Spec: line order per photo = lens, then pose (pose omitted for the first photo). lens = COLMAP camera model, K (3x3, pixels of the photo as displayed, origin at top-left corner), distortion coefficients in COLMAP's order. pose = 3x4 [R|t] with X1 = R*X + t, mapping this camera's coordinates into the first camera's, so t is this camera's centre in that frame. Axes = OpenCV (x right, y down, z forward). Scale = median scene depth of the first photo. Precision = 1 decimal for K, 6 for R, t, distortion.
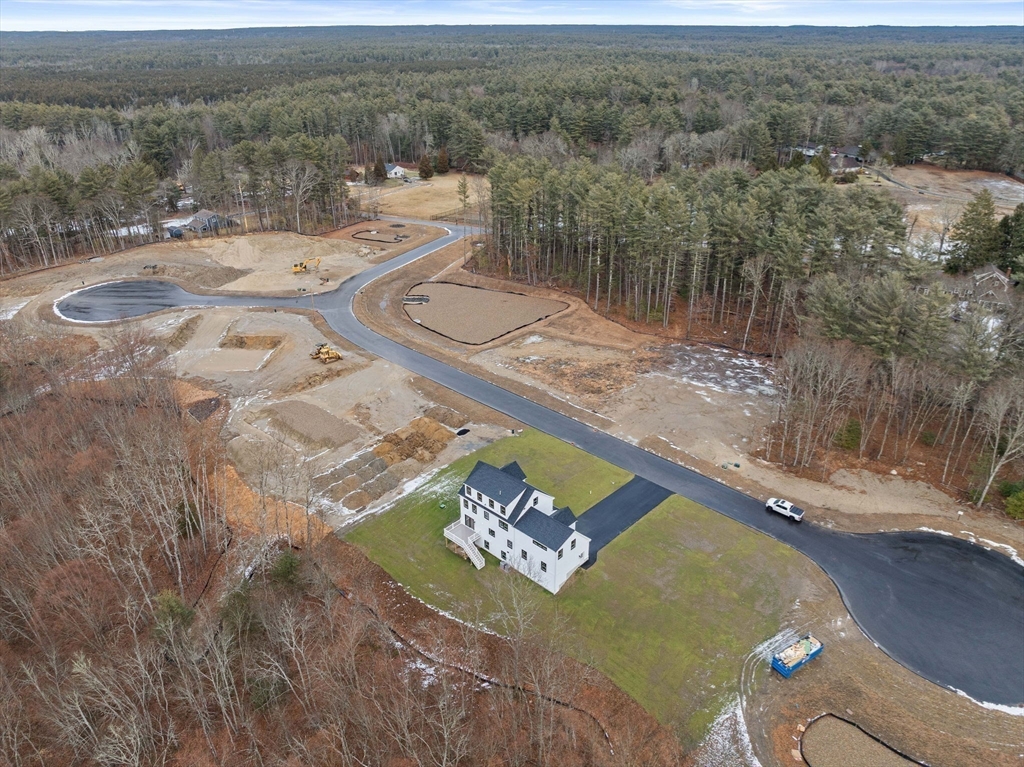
lens RADIAL K [[722.2, 0, 512.0], [0, 722.2, 383.5], [0, 0, 1]] dist [-0.030814, -0.001050]
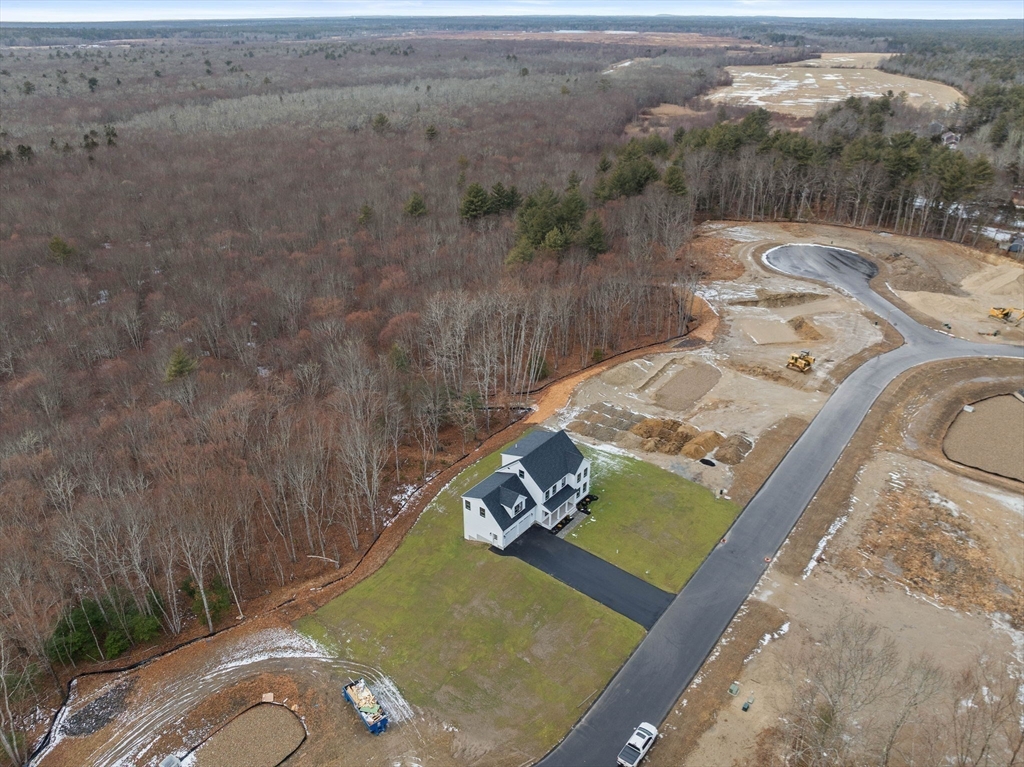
lens RADIAL K [[722.2, 0, 512.0], [0, 722.2, 383.5], [0, 0, 1]] dist [-0.030814, -0.001050]
pose [[0.090612, 0.463385, -0.881512, 0.679533], [-0.449591, 0.808854, 0.378976, -0.252029], [0.888627, 0.361980, 0.281626, 0.499847]]
